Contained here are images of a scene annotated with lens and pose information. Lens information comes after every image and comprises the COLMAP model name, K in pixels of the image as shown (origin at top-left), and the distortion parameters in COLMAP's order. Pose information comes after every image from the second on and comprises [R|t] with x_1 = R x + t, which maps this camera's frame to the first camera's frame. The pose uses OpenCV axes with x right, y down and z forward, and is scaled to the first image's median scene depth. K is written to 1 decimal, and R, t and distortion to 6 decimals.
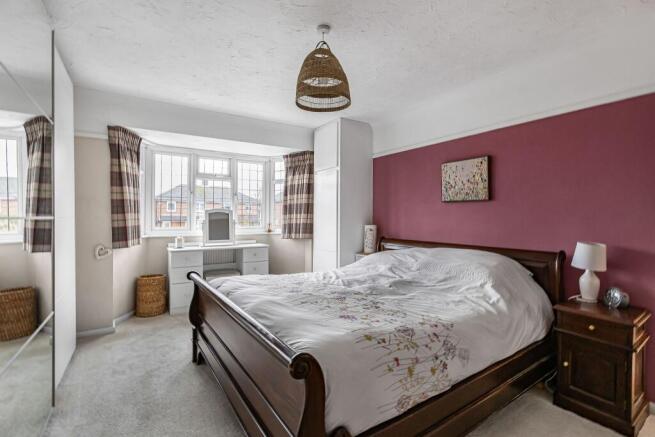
lens RADIAL K [[307.3, 0, 327.5], [0, 307.3, 218.5], [0, 0, 1]] dist [-0.002942, -0.000181]
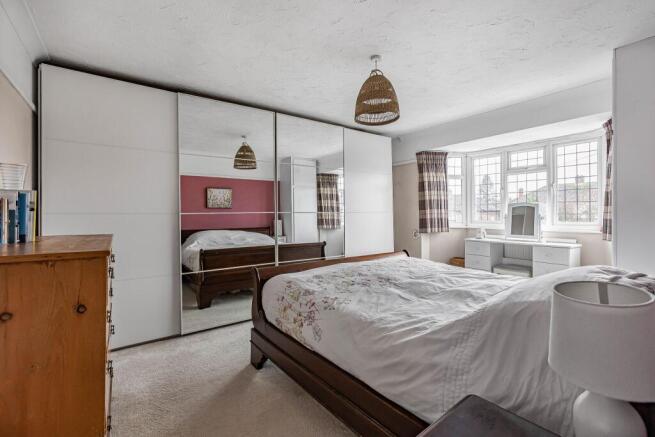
lens RADIAL K [[300.7, 0, 329.6], [0, 300.7, 213.7], [0, 0, 1]] dist [0.000838, 0.000702]
pose [[0.066067, 0.004688, -0.997804, 0.626703], [0.003089, 0.999983, 0.004903, -0.004603], [0.997810, -0.003406, 0.066051, 0.379006]]
